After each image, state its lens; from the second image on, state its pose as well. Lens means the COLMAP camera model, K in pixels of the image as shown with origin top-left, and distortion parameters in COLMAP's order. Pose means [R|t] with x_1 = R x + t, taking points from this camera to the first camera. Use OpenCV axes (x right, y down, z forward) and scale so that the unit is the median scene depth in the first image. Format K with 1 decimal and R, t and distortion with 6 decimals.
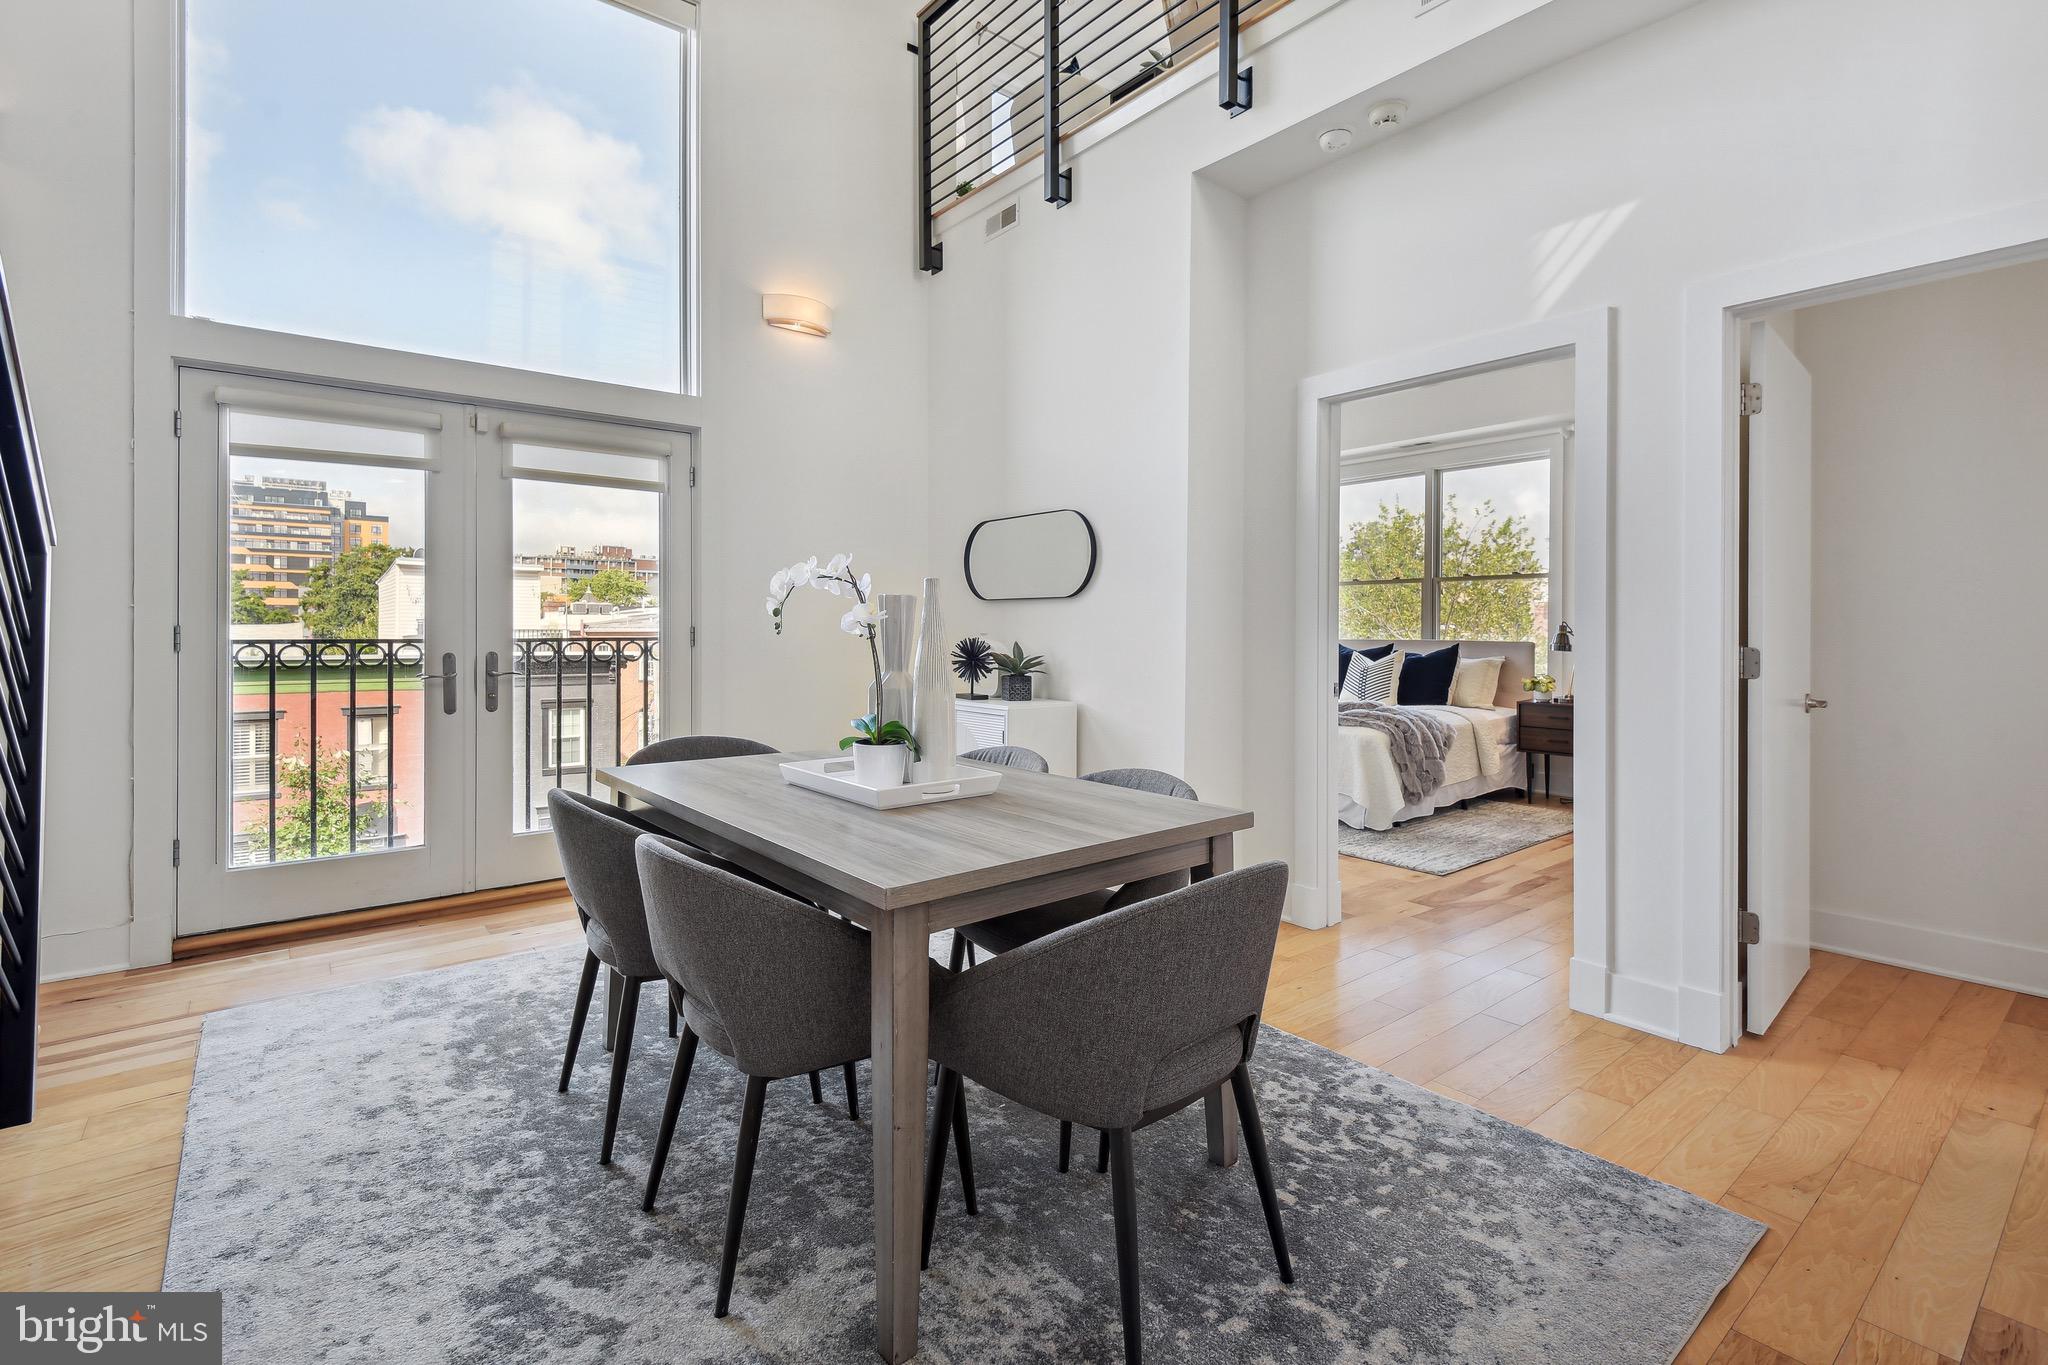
lens RADIAL K [[944.8, 0, 1045.6], [0, 944.8, 632.0], [0, 0, 1]] dist [0.018855, -0.011657]
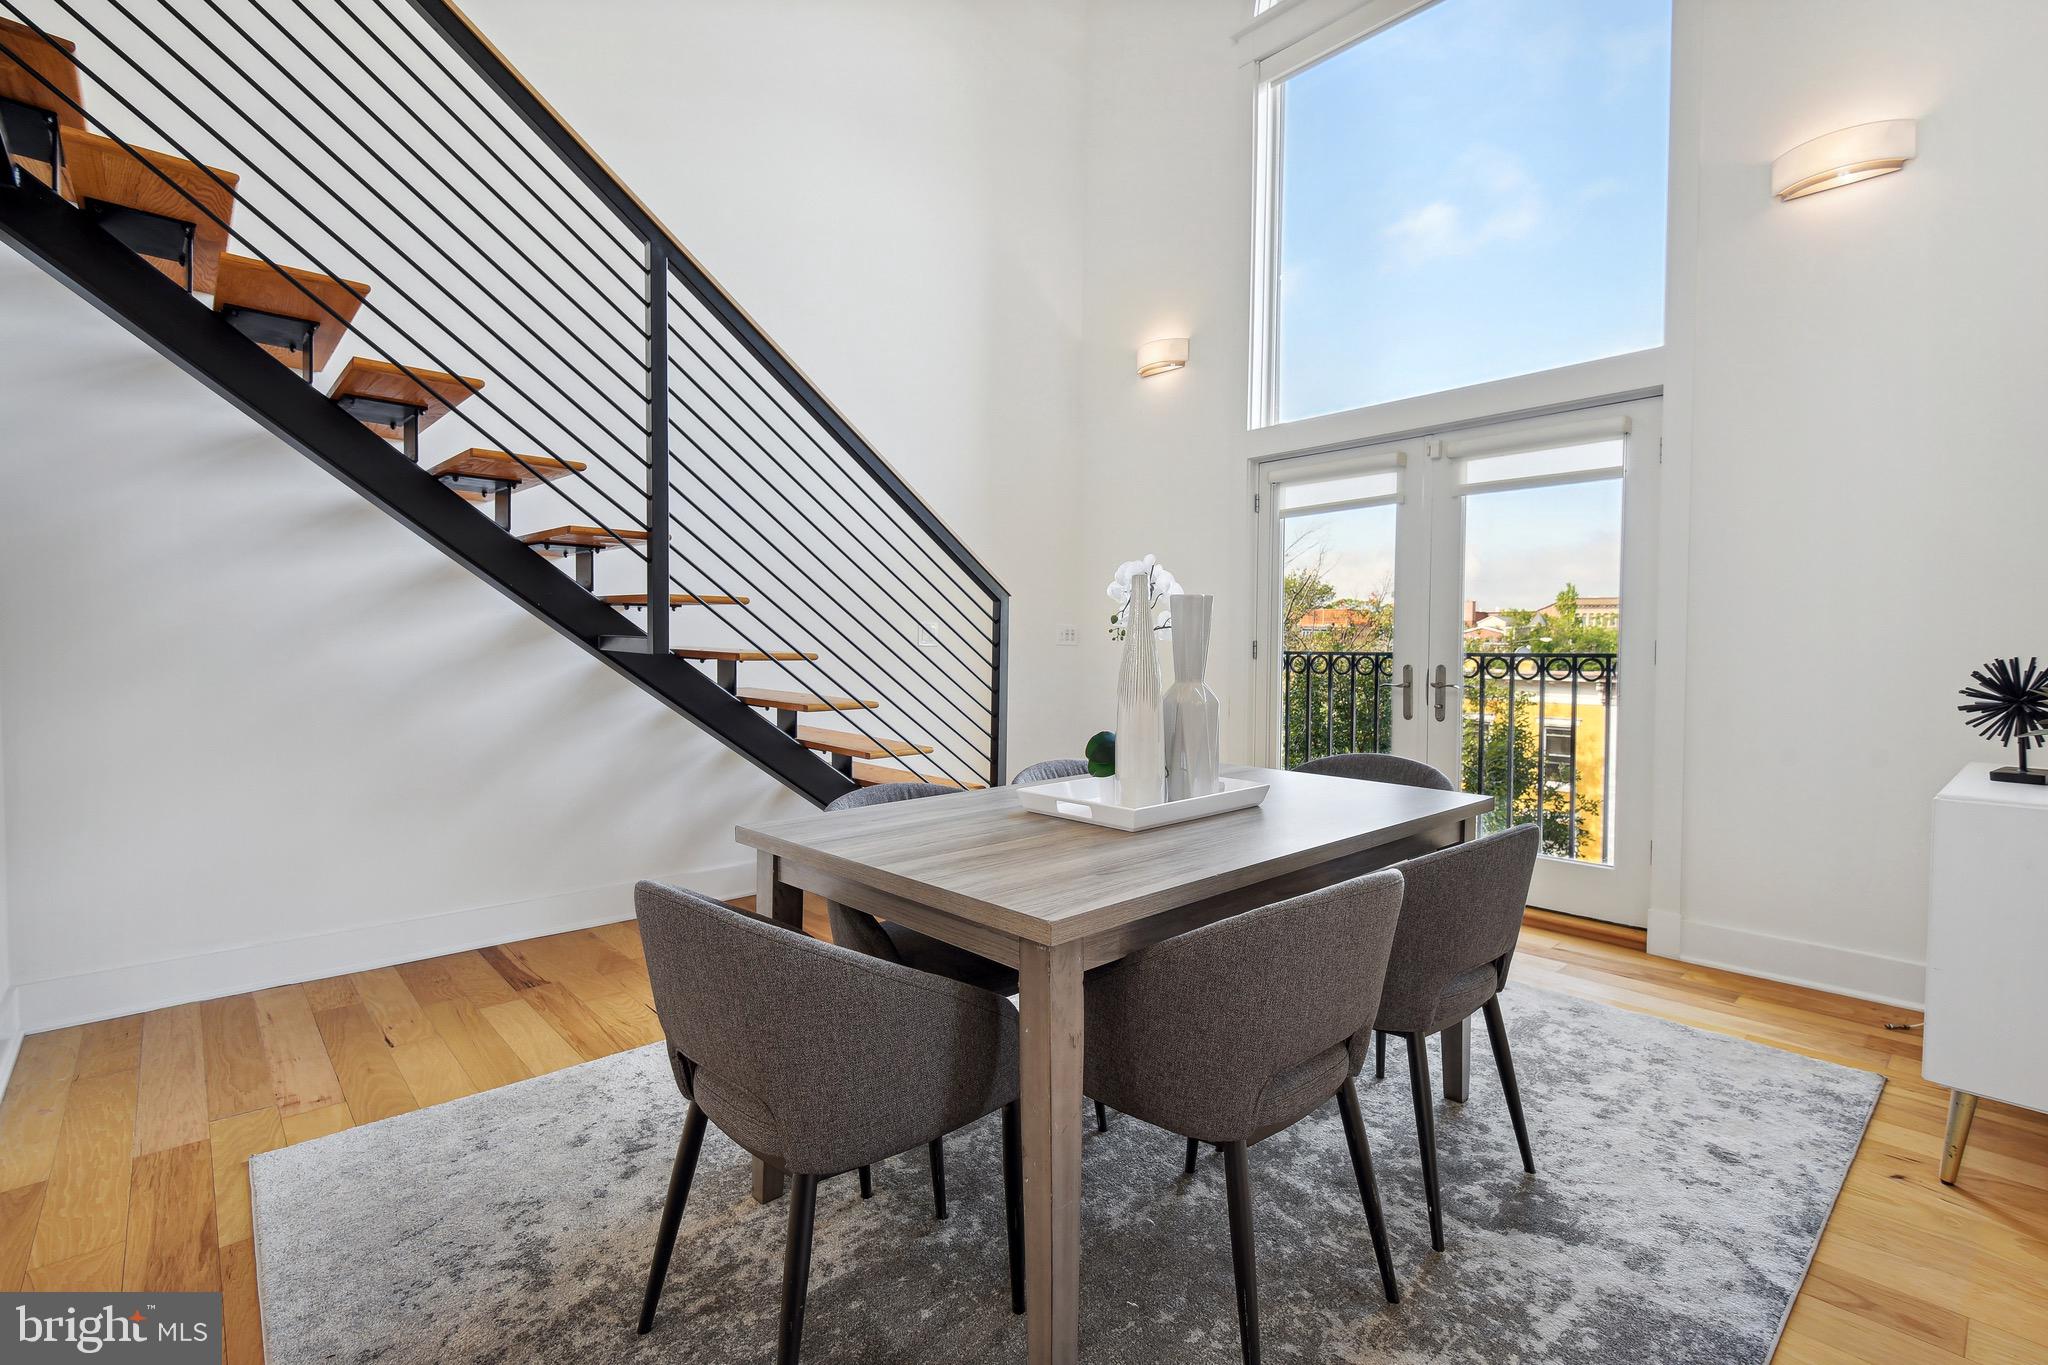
lens RADIAL K [[940.1, 0, 1043.1], [0, 940.1, 666.8], [0, 0, 1]] dist [0.011734, -0.000473]
pose [[0.046662, 0.021301, -0.998684, 0.405751], [-0.009267, 0.999739, 0.020890, 0.005182], [0.998868, 0.008280, 0.046847, 0.465856]]
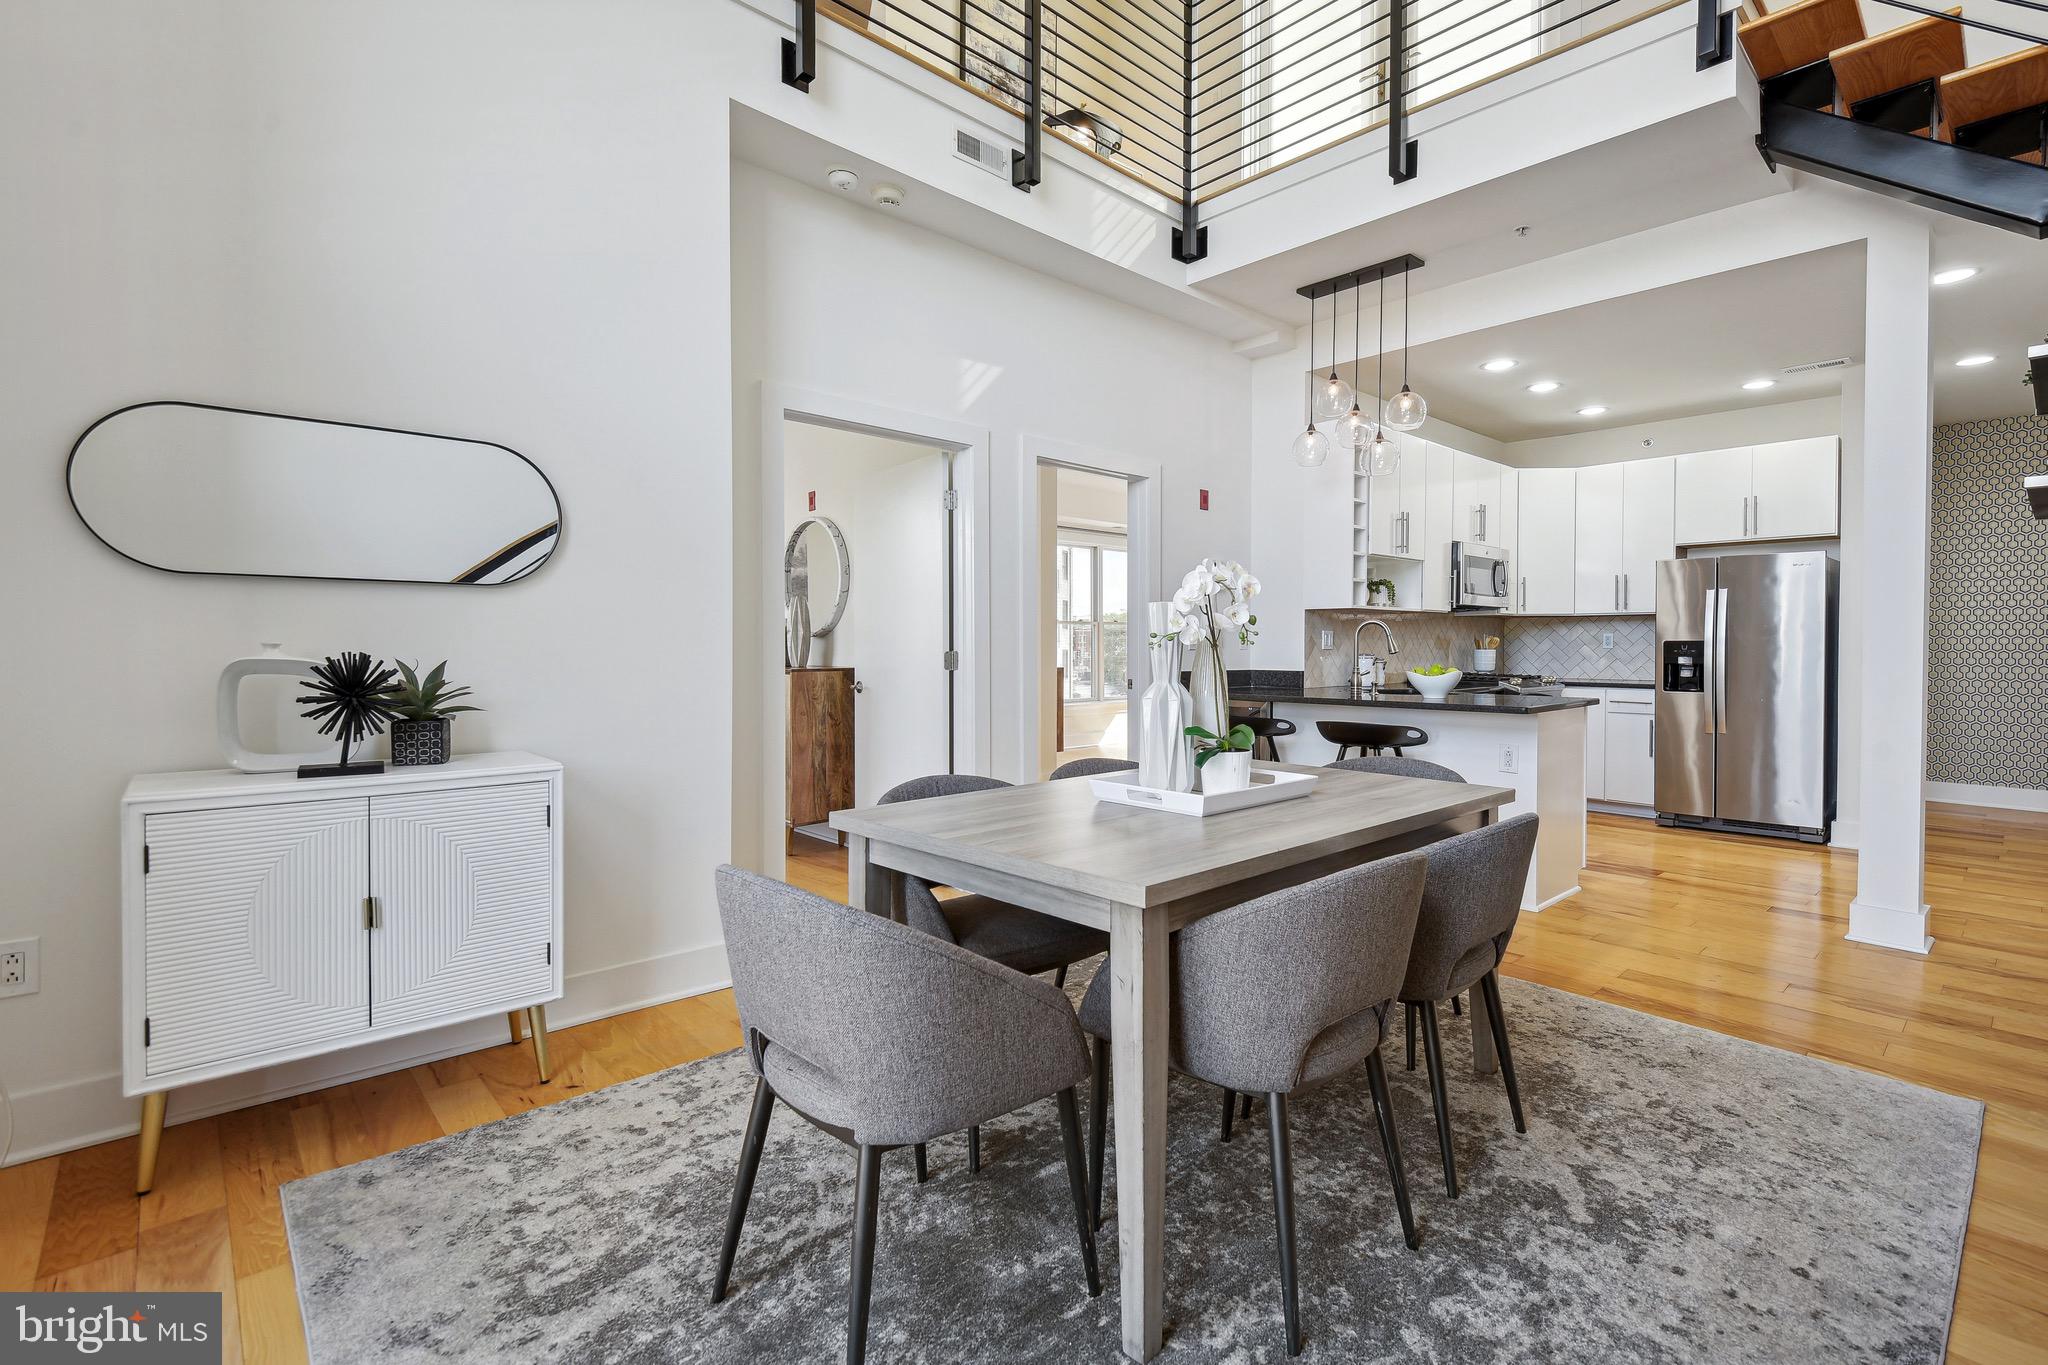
lens RADIAL K [[932.1, 0, 1058.4], [0, 932.1, 657.8], [0, 0, 1]] dist [-0.001870, -0.000812]
pose [[-0.066163, -0.017899, 0.997648, -0.618622], [0.001396, 0.999836, 0.018031, 0.000063], [-0.997808, 0.002586, -0.066127, 0.664166]]
